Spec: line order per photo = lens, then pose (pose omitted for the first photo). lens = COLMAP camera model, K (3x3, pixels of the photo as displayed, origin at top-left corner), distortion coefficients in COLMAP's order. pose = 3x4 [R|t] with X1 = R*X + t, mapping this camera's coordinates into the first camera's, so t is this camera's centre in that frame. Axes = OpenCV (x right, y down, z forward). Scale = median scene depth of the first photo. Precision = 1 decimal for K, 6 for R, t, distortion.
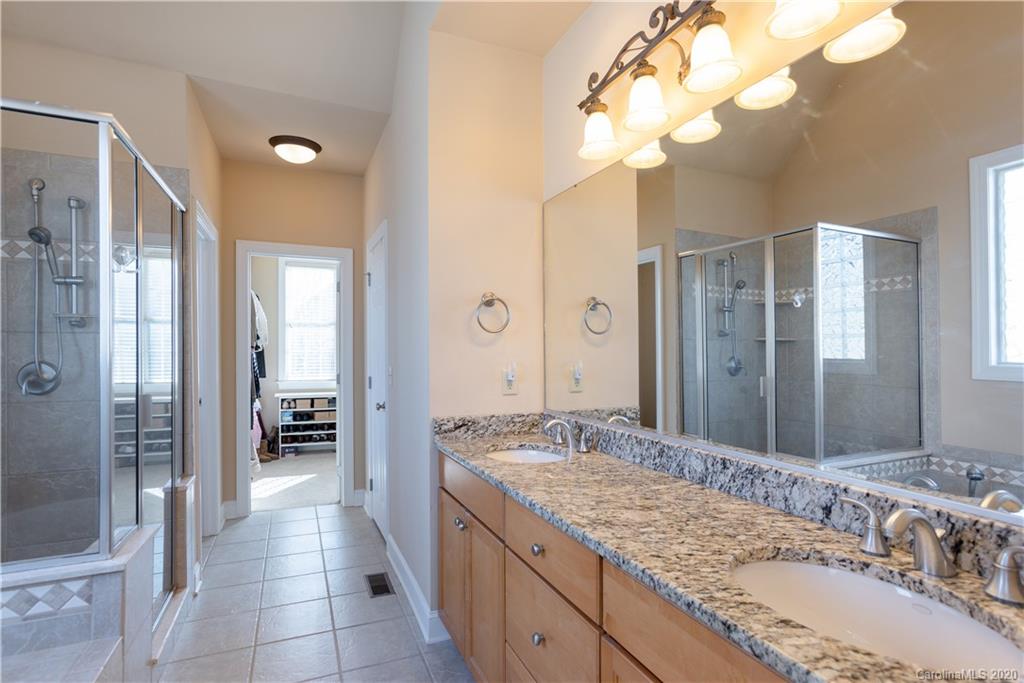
lens RADIAL K [[502.4, 0, 509.7], [0, 502.4, 343.6], [0, 0, 1]] dist [-0.028089, 0.022763]
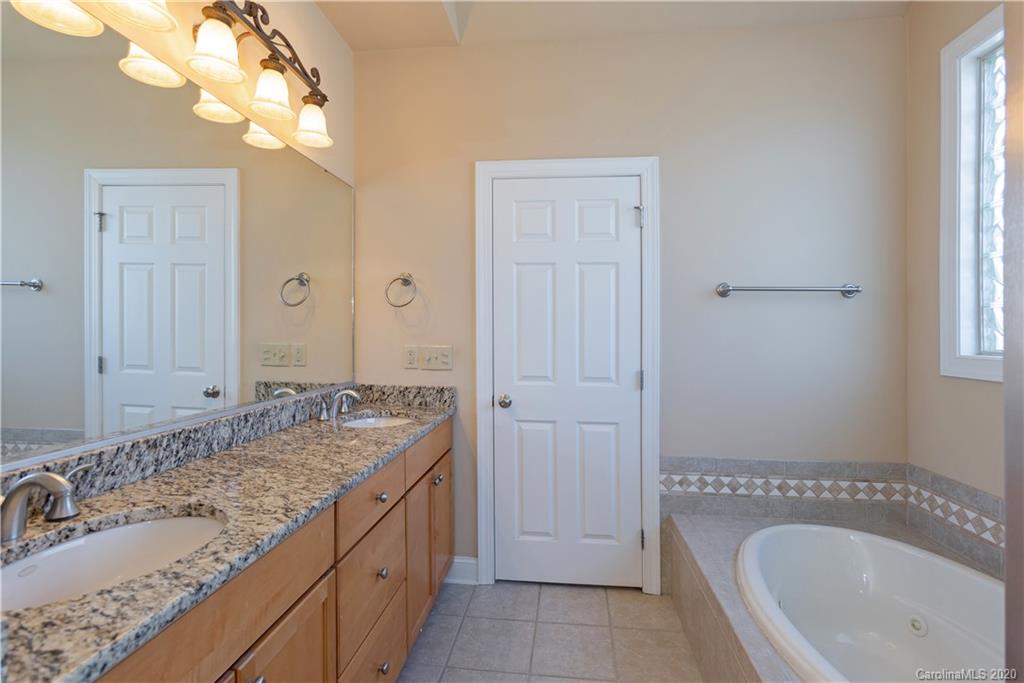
lens RADIAL K [[502.4, 0, 515.6], [0, 502.4, 335.9], [0, 0, 1]] dist [-0.028089, 0.022763]
pose [[-0.867180, -0.013894, 0.497800, -0.637416], [-0.014173, 0.999894, 0.003218, 0.024675], [-0.497792, -0.004265, -0.867286, 1.506926]]
